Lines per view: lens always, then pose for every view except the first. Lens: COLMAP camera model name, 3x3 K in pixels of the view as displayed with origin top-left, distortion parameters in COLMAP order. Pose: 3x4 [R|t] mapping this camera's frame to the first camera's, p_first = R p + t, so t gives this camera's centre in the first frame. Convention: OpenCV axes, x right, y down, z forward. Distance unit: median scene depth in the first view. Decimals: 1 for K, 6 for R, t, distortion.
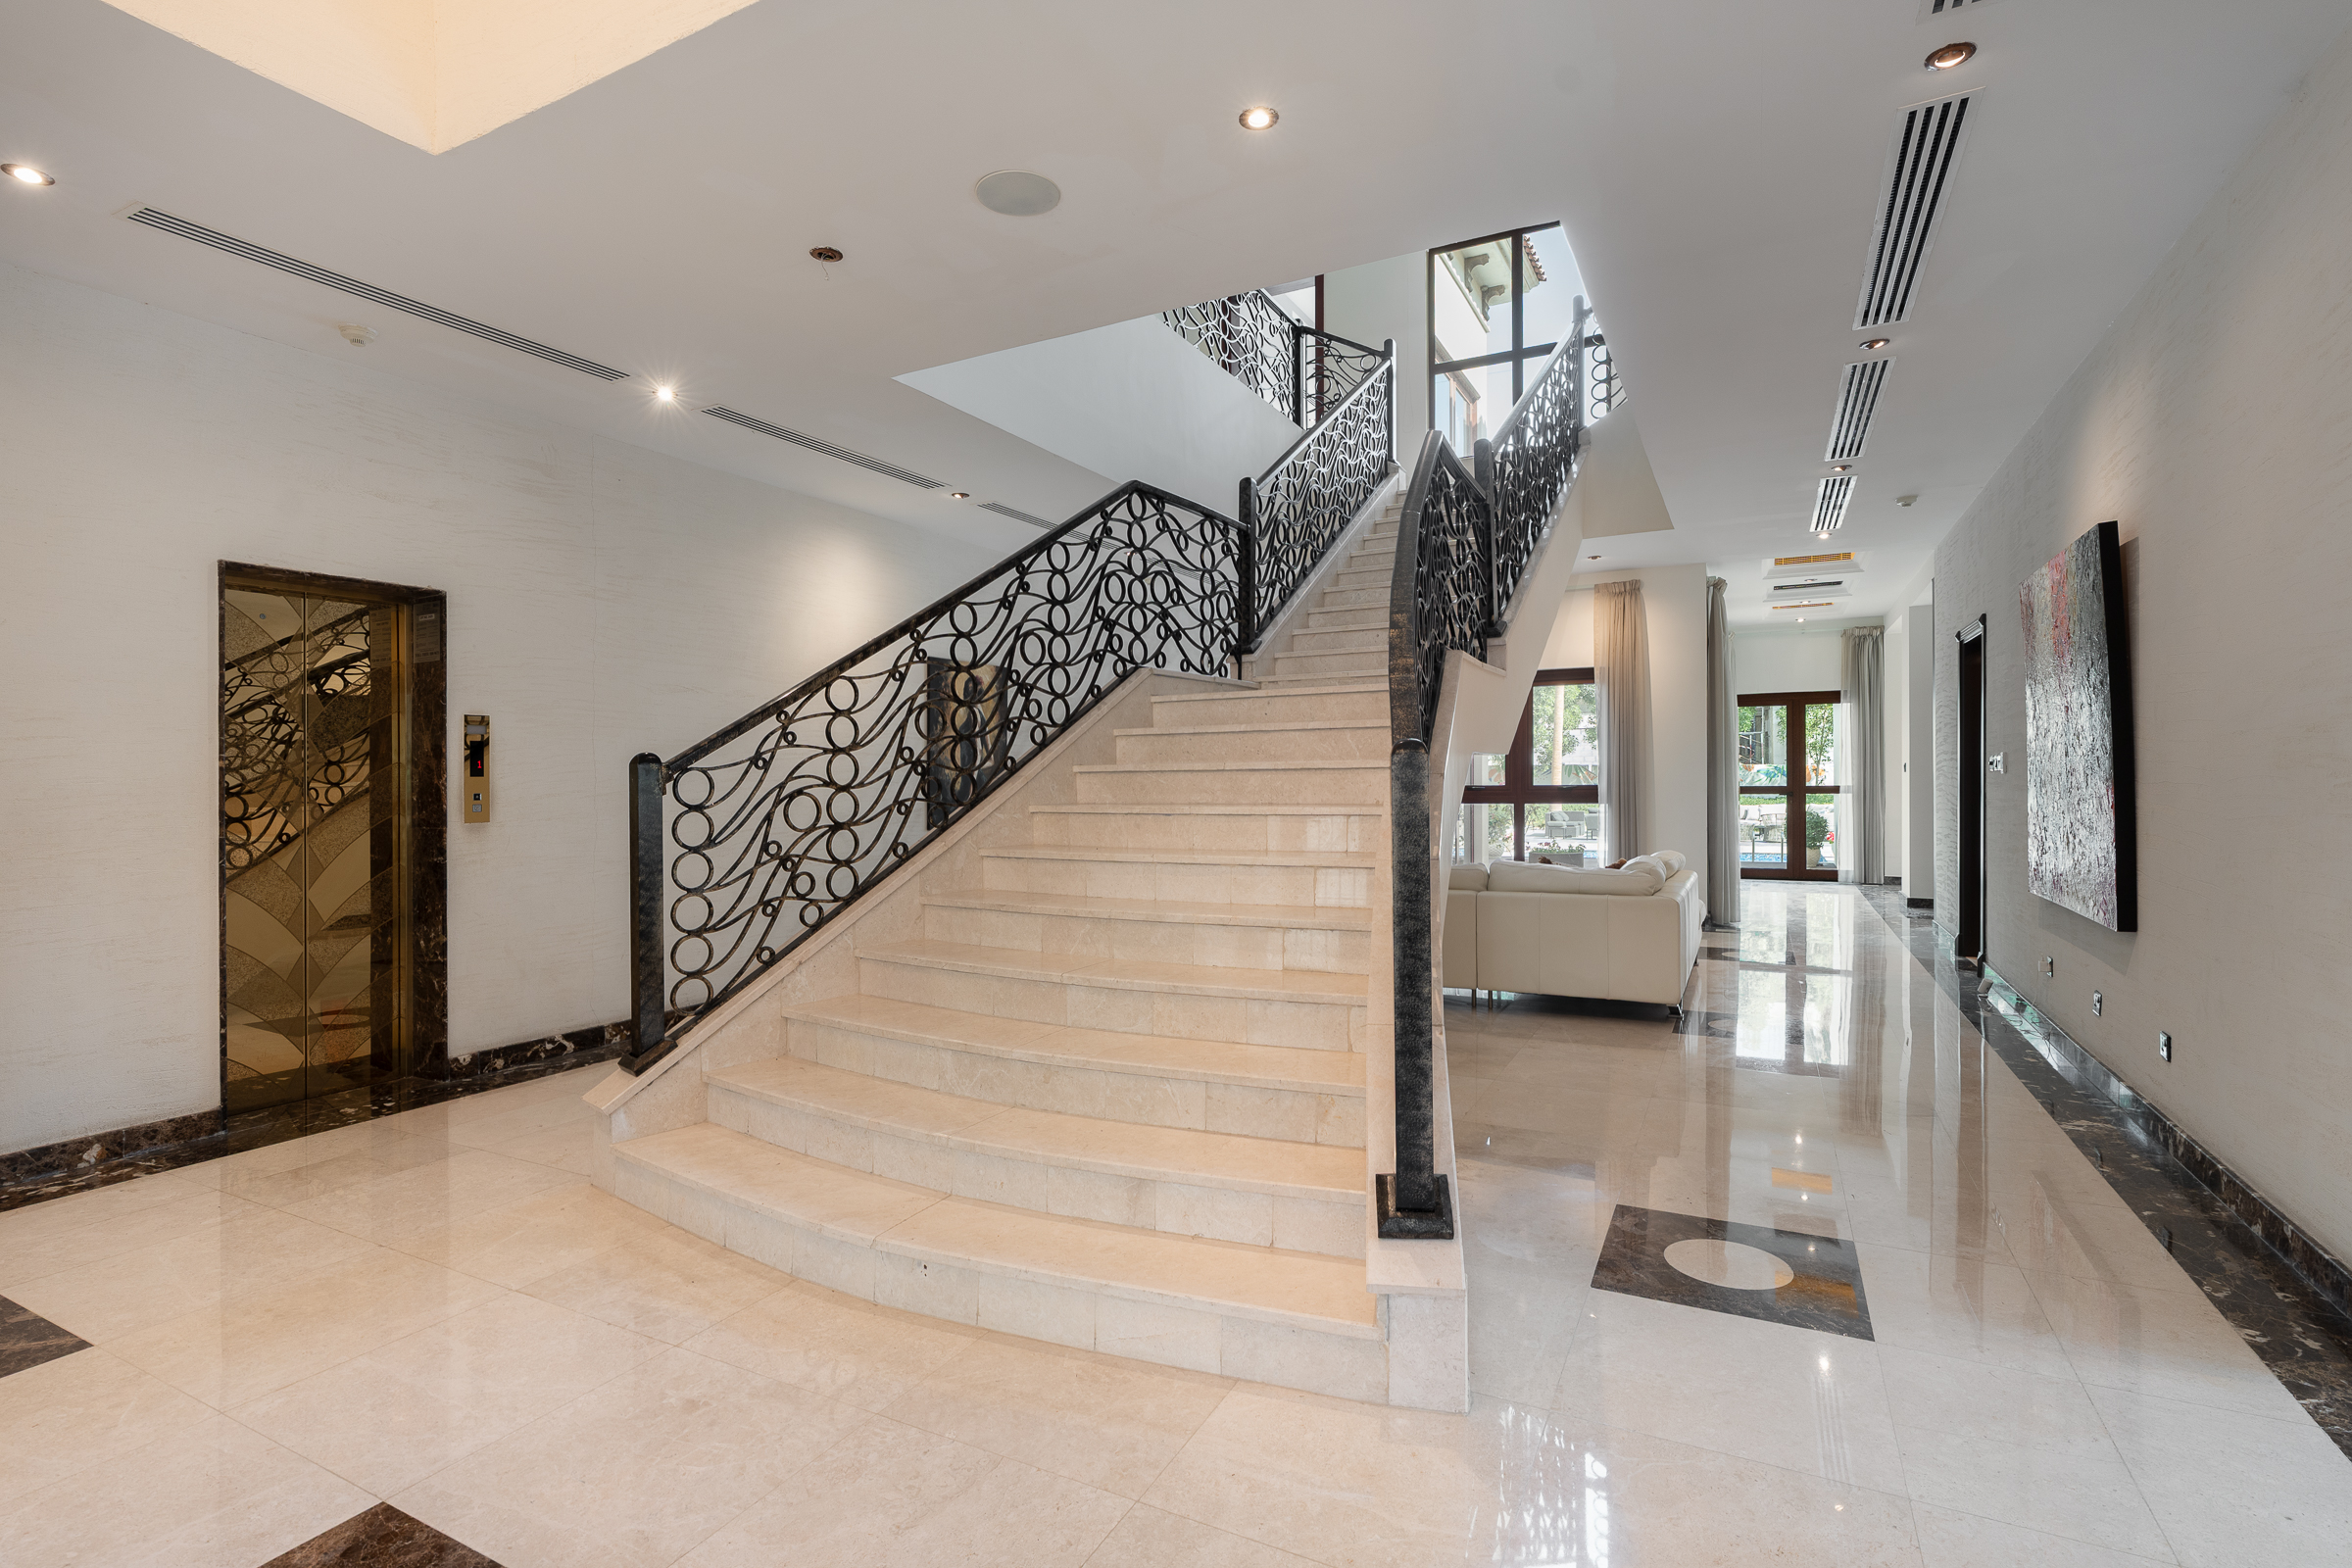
lens RADIAL K [[1082.4, 0, 1176.0], [0, 1082.4, 784.0], [0, 0, 1]] dist [-0.003224, 0.000791]
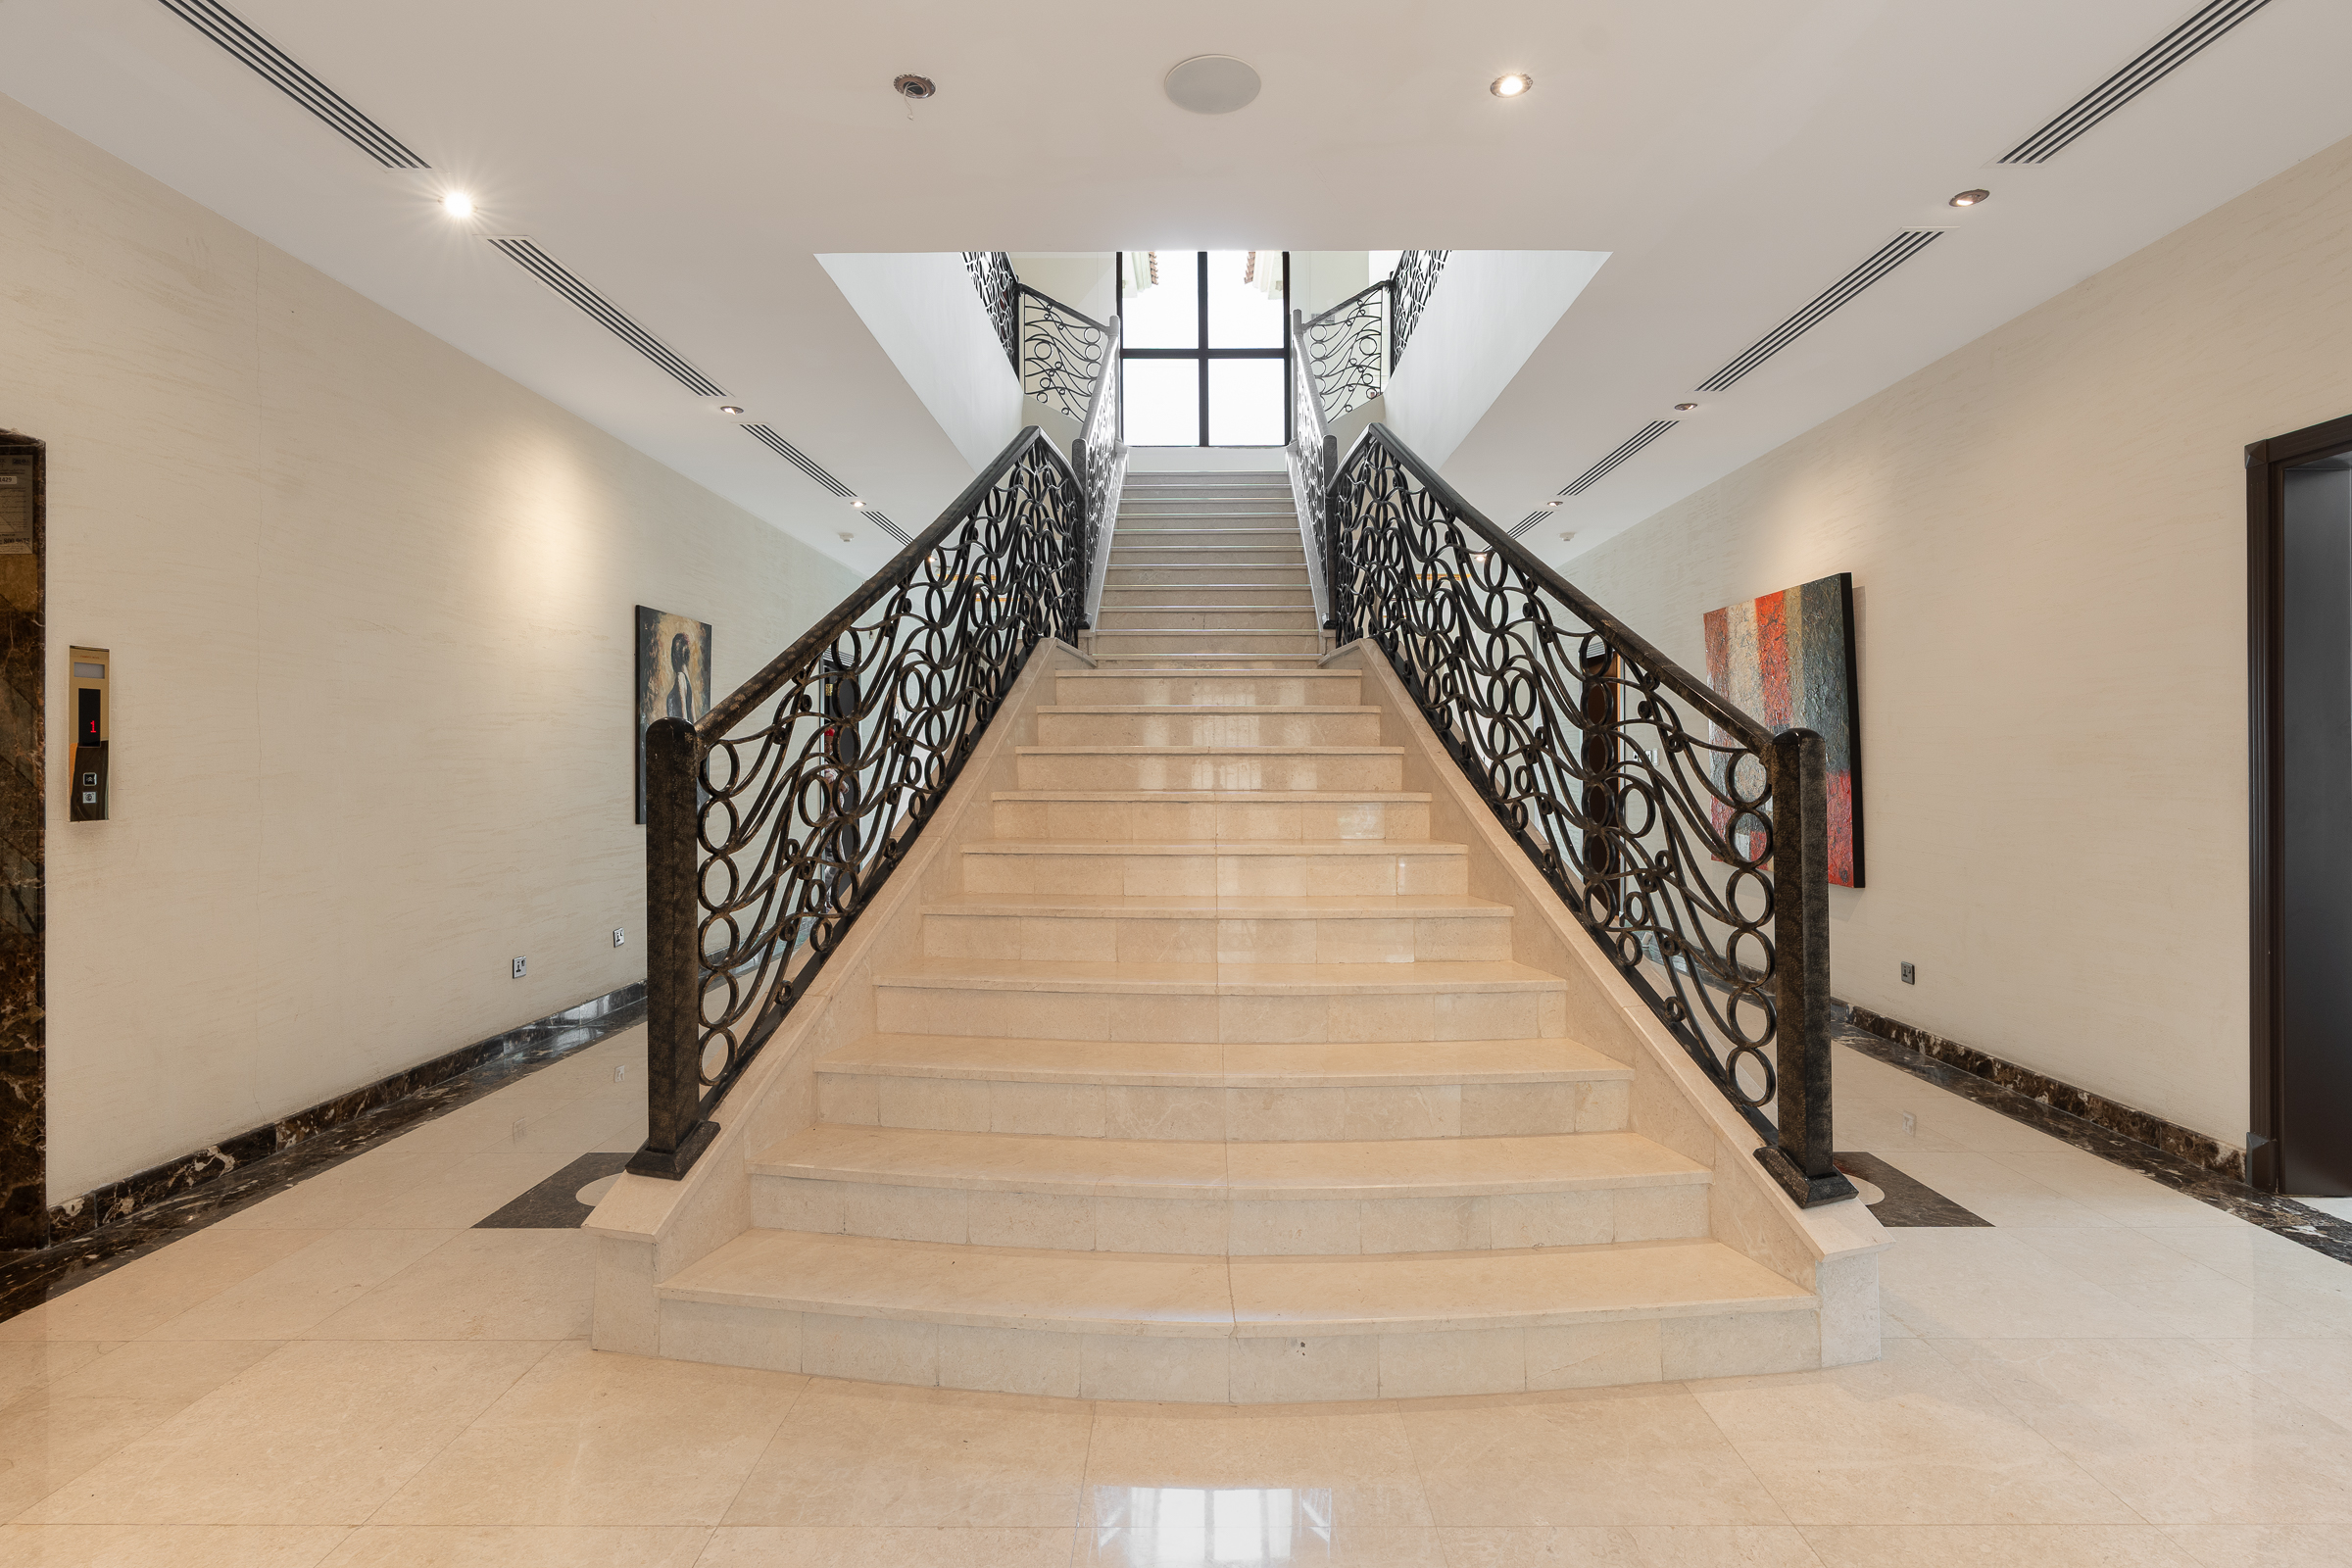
lens RADIAL K [[1108.4, 0, 1177.9], [0, 1108.4, 769.8], [0, 0, 1]] dist [-0.001486, -0.000392]
pose [[0.889326, 0.008257, 0.457199, -0.495113], [-0.007909, 0.999965, -0.002676, 0.004318], [-0.457205, -0.001236, 0.889361, 0.198045]]
